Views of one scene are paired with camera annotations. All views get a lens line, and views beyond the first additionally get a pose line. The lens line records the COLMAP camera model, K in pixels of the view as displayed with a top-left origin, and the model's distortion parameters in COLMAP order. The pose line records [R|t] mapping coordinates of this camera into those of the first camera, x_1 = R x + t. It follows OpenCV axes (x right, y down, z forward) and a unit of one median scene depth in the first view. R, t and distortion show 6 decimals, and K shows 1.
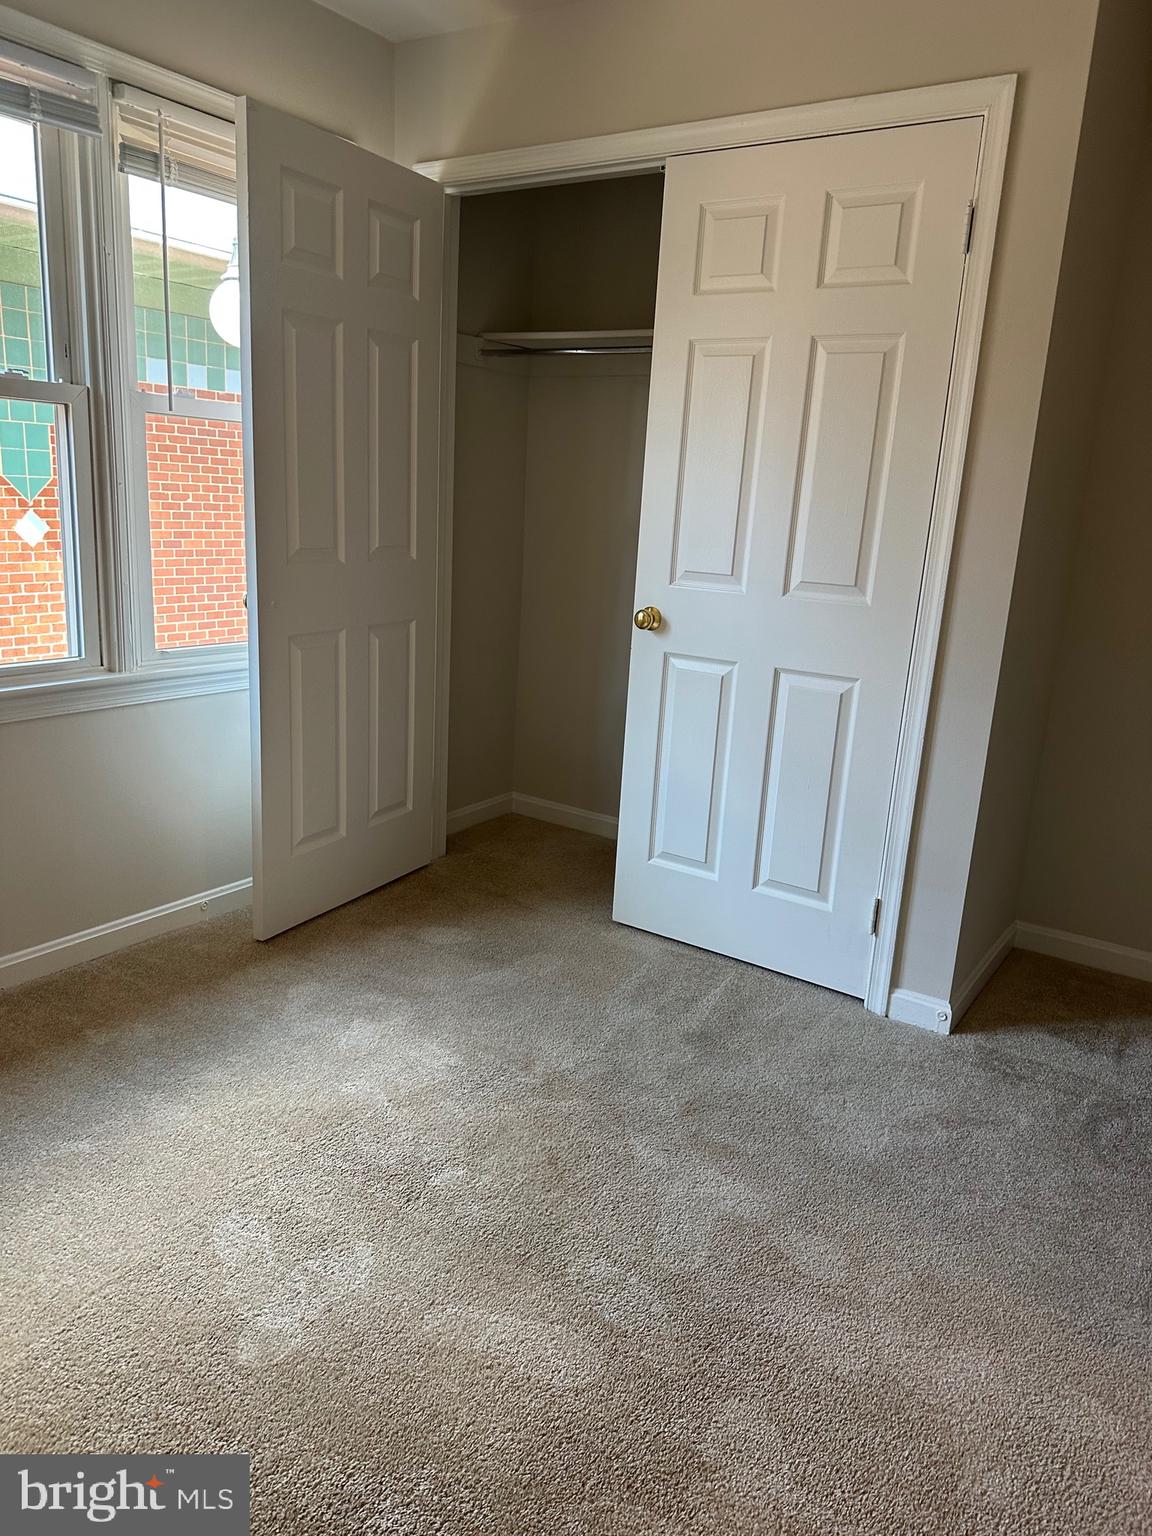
lens RADIAL K [[1067.6, 0, 569.4], [0, 1067.6, 768.5], [0, 0, 1]] dist [0.051530, -0.073813]
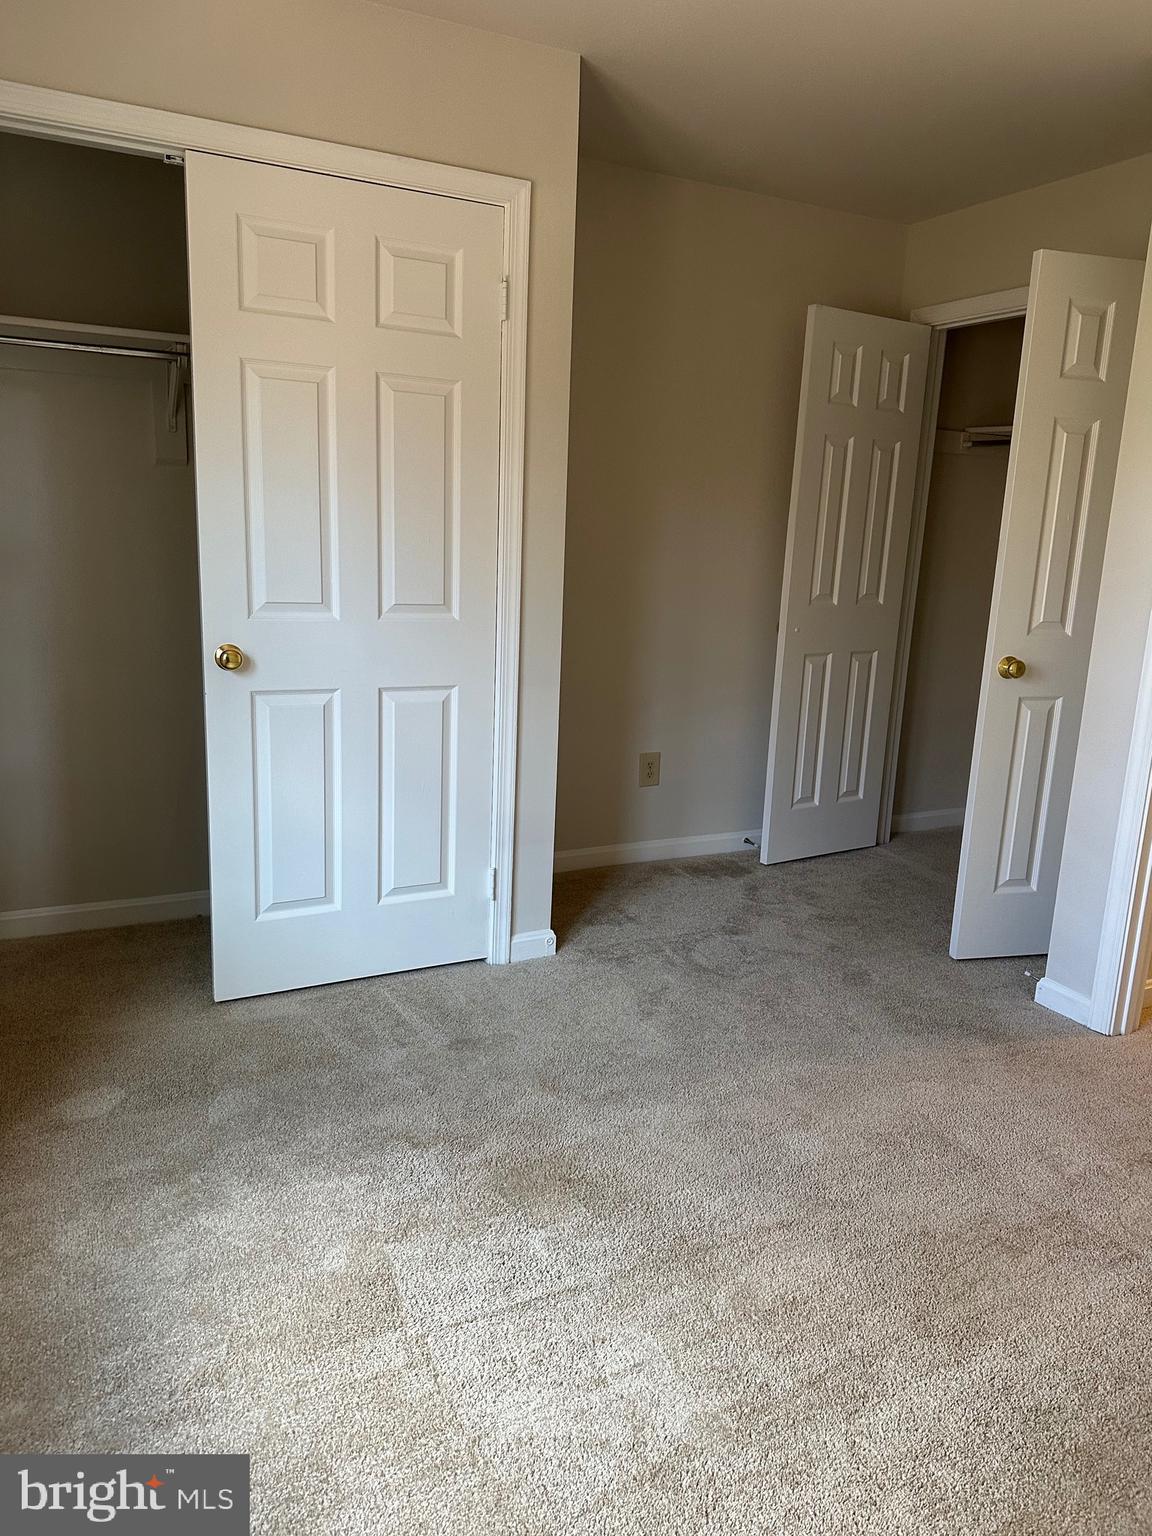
lens RADIAL K [[1067.6, 0, 544.9], [0, 1067.6, 768.4], [0, 0, 1]] dist [0.051530, -0.073813]
pose [[0.488868, -0.224153, 0.843068, -0.627276], [0.216161, 0.967412, 0.131868, -0.121241], [-0.845152, 0.117772, 0.521390, 0.335640]]
